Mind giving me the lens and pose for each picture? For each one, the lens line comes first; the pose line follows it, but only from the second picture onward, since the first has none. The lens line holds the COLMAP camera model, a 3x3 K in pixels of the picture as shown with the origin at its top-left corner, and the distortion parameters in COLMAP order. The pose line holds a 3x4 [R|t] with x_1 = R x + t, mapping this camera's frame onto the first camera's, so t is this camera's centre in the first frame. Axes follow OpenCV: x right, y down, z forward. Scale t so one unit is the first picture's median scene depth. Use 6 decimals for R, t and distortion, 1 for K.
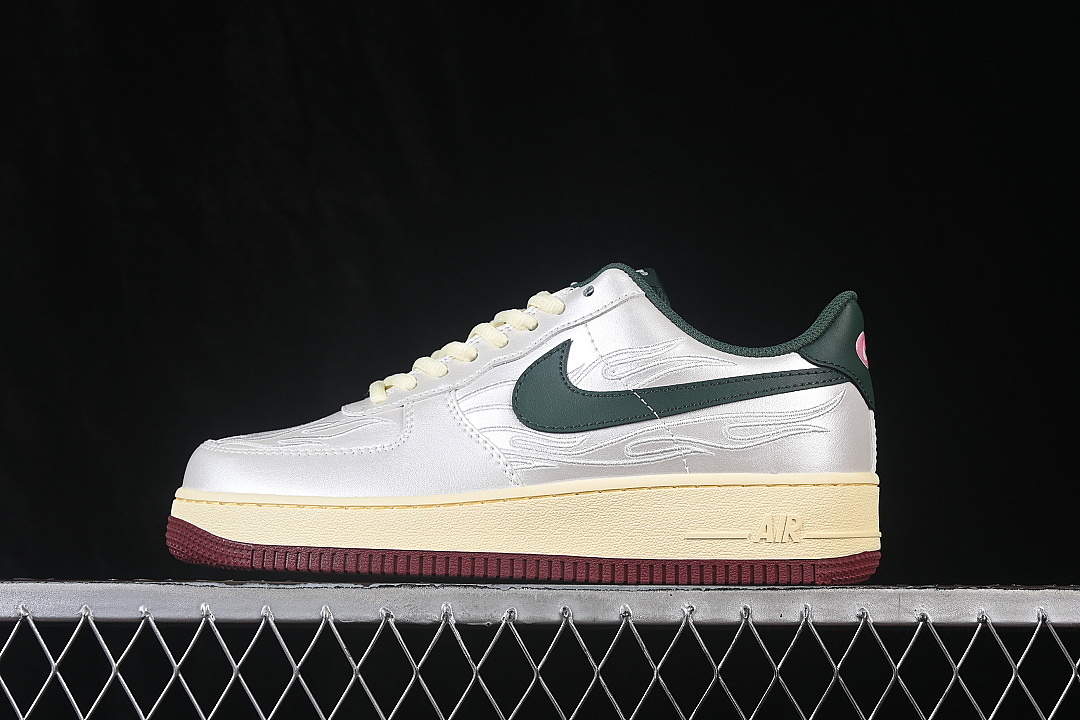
lens RADIAL K [[2365.1, 0, 539.3], [0, 2365.1, 354.2], [0, 0, 1]] dist [0.018102, 0.000000]
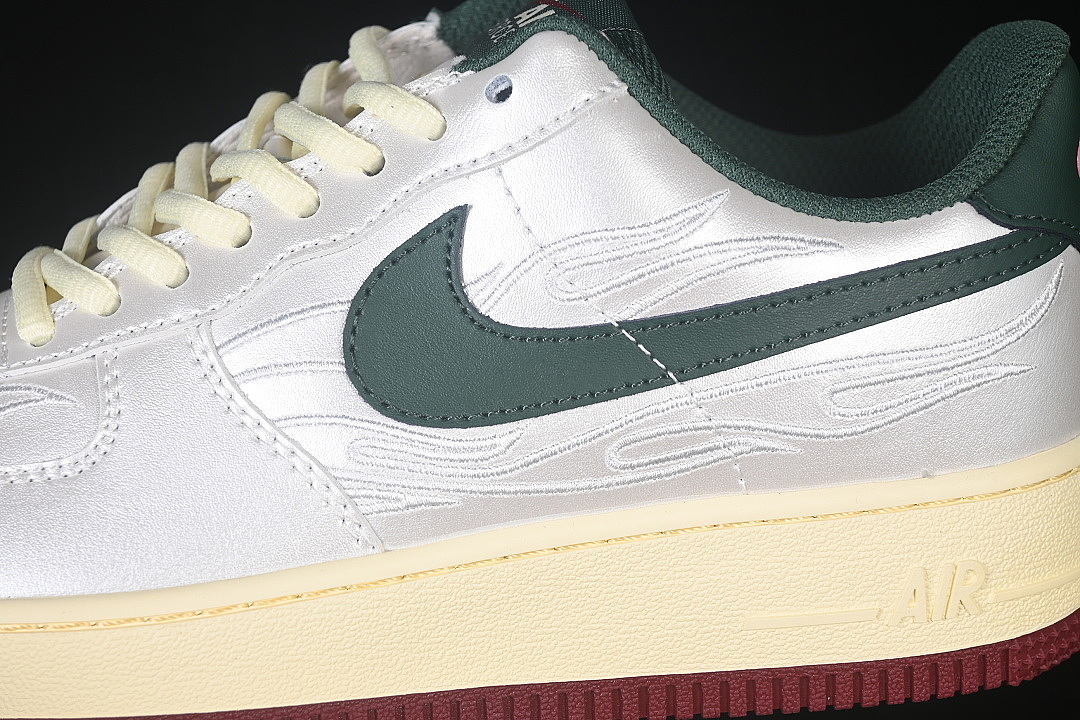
lens RADIAL K [[2365.1, 0, 538.2], [0, 2365.1, 360.2], [0, 0, 1]] dist [0.018102, 0.000000]
pose [[0.988754, -0.081638, 0.125306, -0.031240], [0.038963, 0.949548, 0.311191, -0.116255], [-0.144389, -0.302809, 0.942050, 0.577557]]
